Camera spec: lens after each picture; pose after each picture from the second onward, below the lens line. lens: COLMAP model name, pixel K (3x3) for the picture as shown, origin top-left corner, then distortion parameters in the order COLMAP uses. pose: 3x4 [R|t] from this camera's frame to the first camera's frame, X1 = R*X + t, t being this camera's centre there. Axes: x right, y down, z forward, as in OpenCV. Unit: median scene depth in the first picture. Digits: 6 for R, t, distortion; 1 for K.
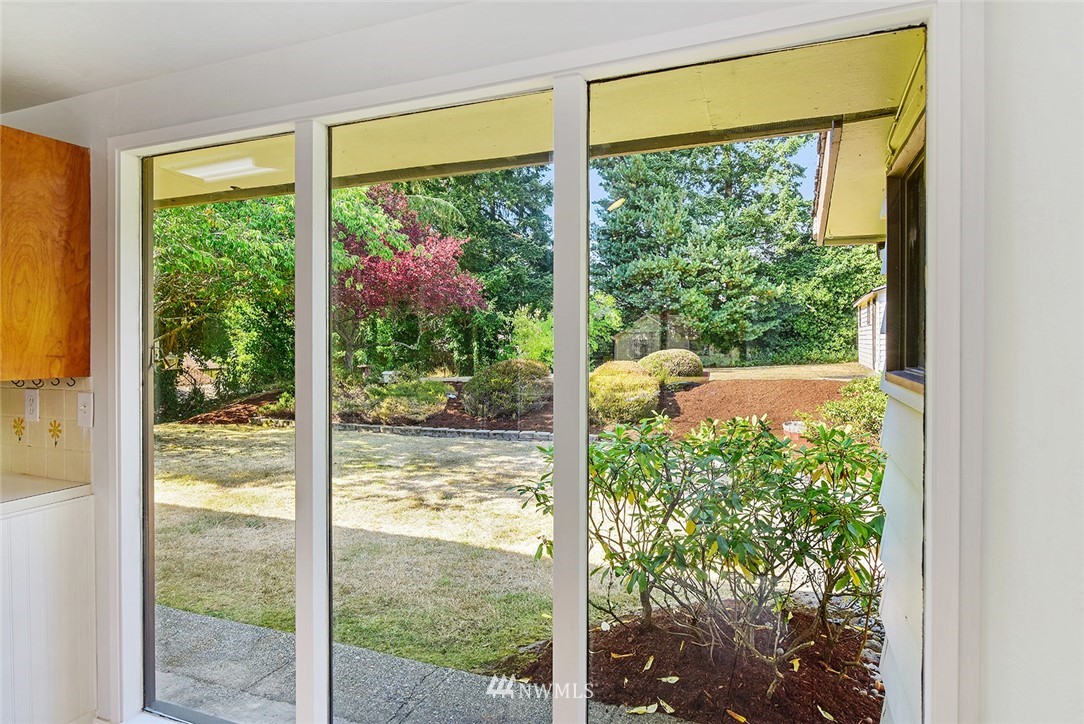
lens RADIAL K [[646.1, 0, 544.3], [0, 646.1, 351.0], [0, 0, 1]] dist [-0.016932, 0.008049]
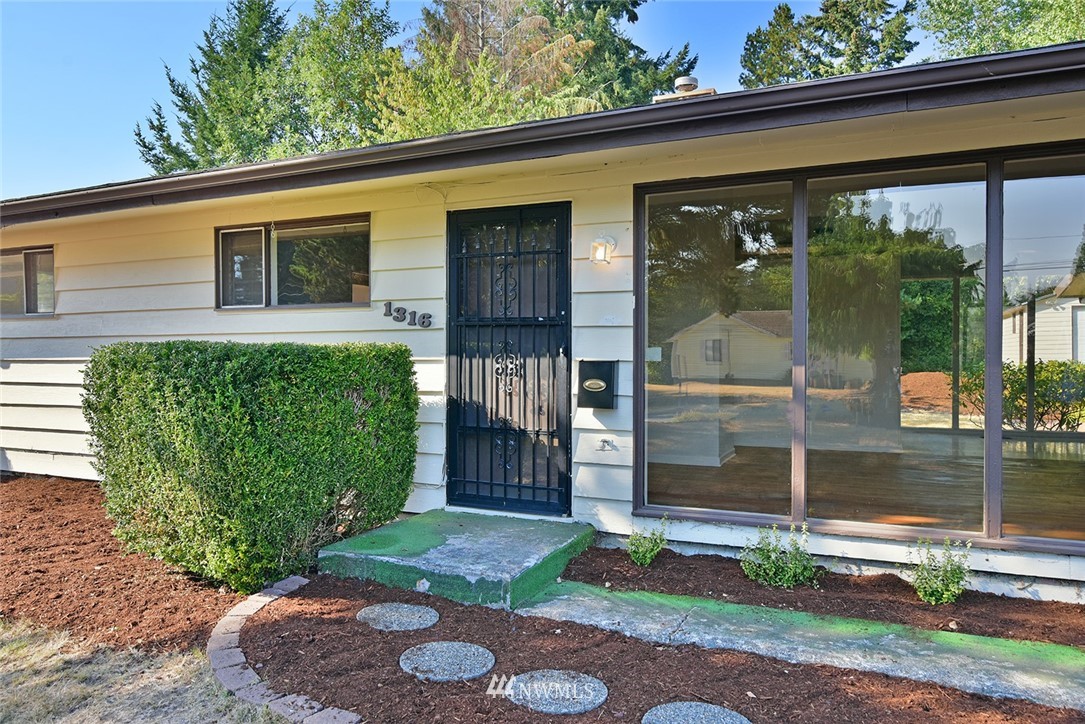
lens RADIAL K [[755.7, 0, 539.8], [0, 755.7, 364.2], [0, 0, 1]] dist [-0.006335, -0.004631]
pose [[0.998537, 0.005379, -0.053804, -0.183448], [-0.005625, 0.999974, -0.004426, 0.016552], [0.053779, 0.004722, 0.998542, -0.263848]]
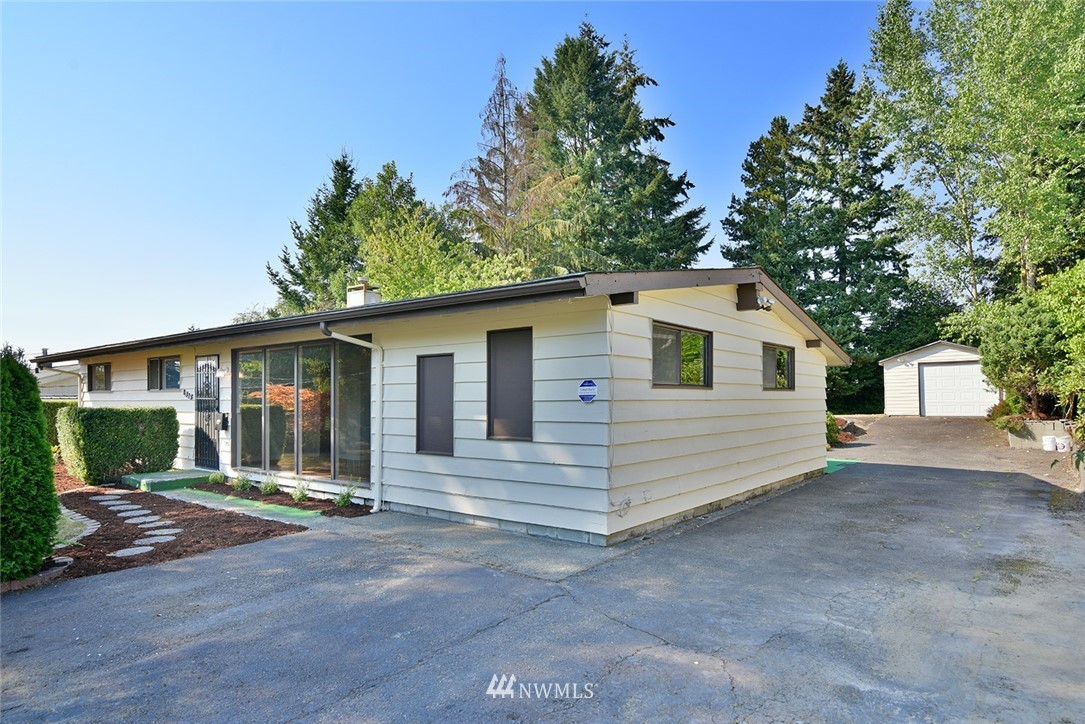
lens RADIAL K [[646.7, 0, 551.1], [0, 646.7, 397.8], [0, 0, 1]] dist [-0.016932, 0.008049]
pose [[0.961881, -0.000203, -0.273468, 0.104576], [-0.003972, 0.999884, -0.014712, 0.009938], [0.273439, 0.015237, 0.961769, -0.412610]]
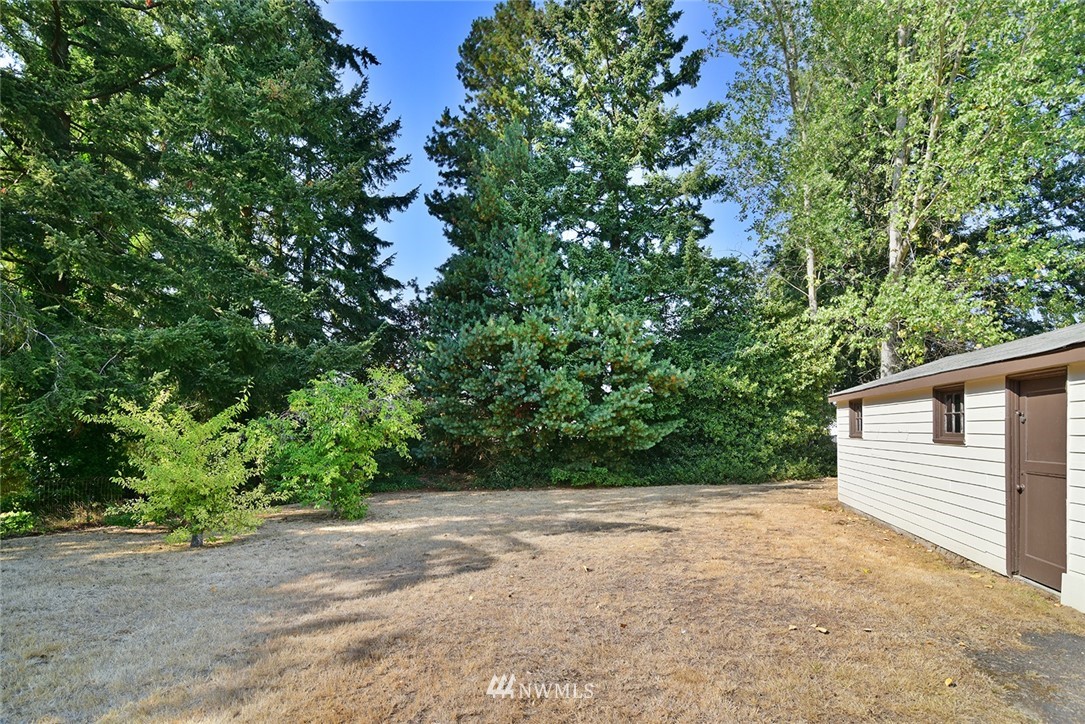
lens RADIAL K [[524.2, 0, 537.1], [0, 524.2, 425.3], [0, 0, 1]] dist [-0.009868, 0.000141]
pose [[0.991619, 0.008544, 0.128915, 0.138534], [-0.005896, 0.999764, -0.020912, -0.030409], [-0.129063, 0.019977, 0.991435, 0.479201]]
